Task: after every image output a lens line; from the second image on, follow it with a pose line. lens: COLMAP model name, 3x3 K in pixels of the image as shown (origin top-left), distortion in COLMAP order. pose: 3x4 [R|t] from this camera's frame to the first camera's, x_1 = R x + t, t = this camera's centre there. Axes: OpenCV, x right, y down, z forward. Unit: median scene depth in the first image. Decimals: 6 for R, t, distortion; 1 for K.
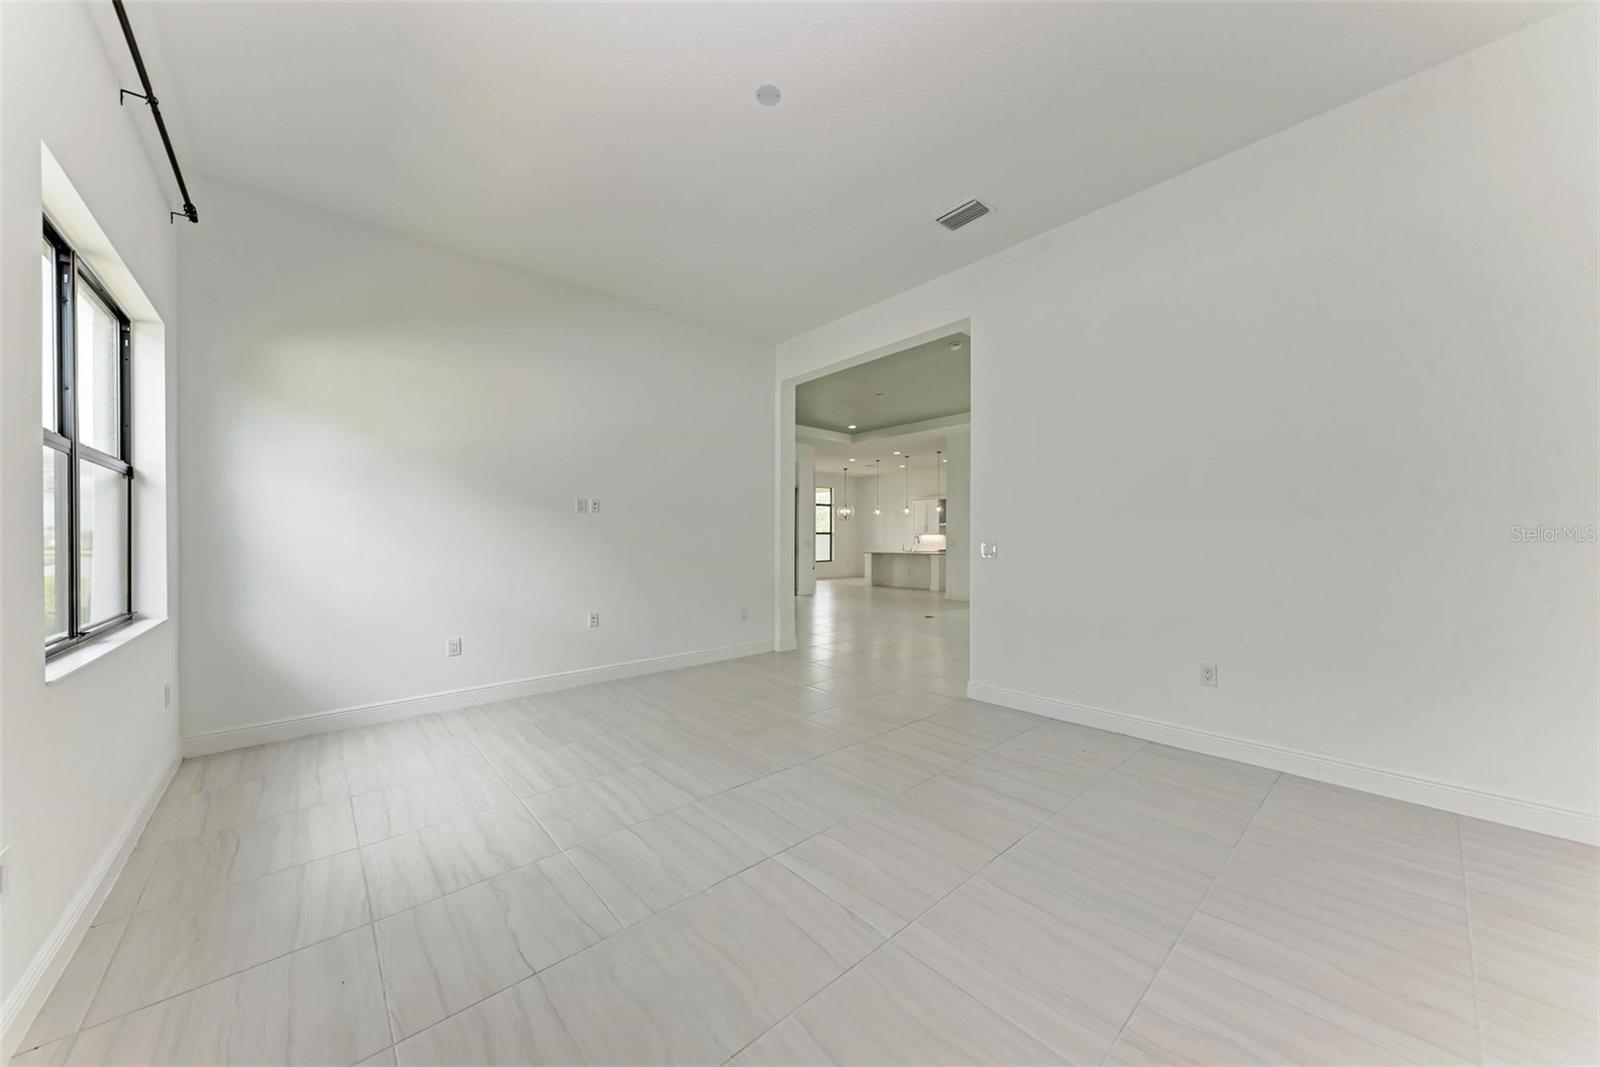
lens RADIAL K [[546.7, 0, 802.7], [0, 546.7, 538.6], [0, 0, 1]] dist [0.000373, -0.000138]
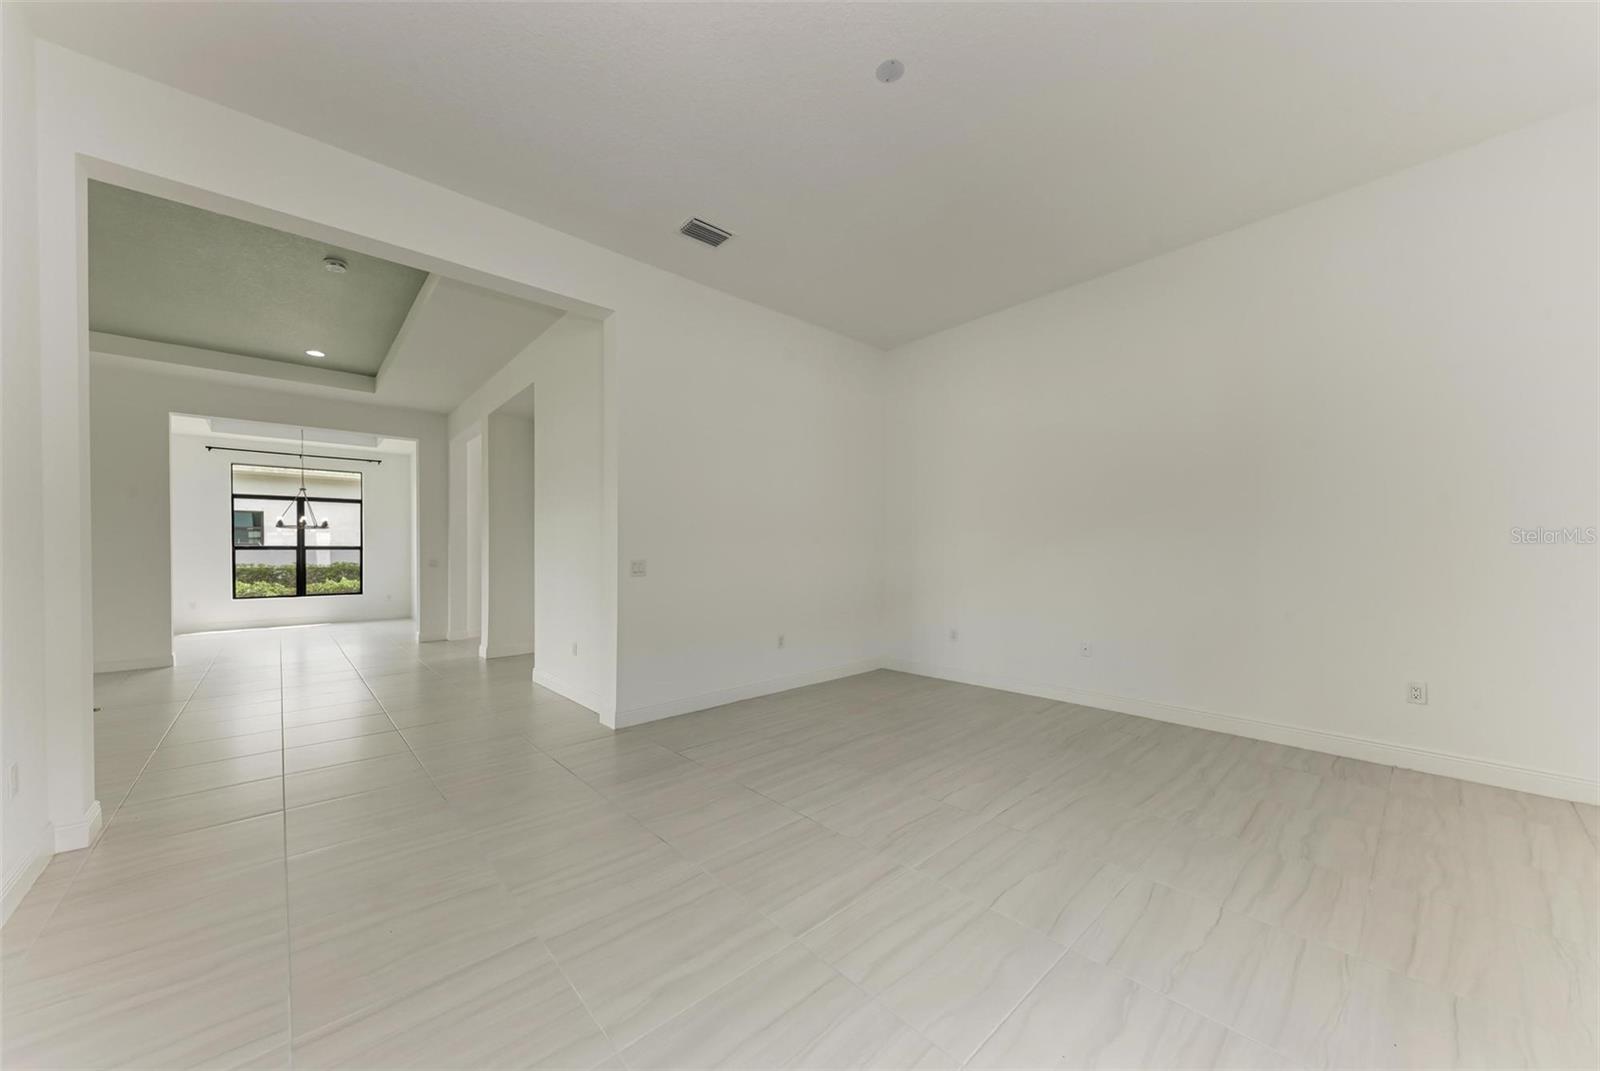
lens RADIAL K [[556.0, 0, 800.5], [0, 556.0, 556.9], [0, 0, 1]] dist [0.000448, -0.000014]
pose [[0.010820, -0.006184, 0.999922, -0.503625], [0.008089, 0.999949, 0.006097, 0.002416], [-0.999909, 0.008022, 0.010869, 0.559023]]
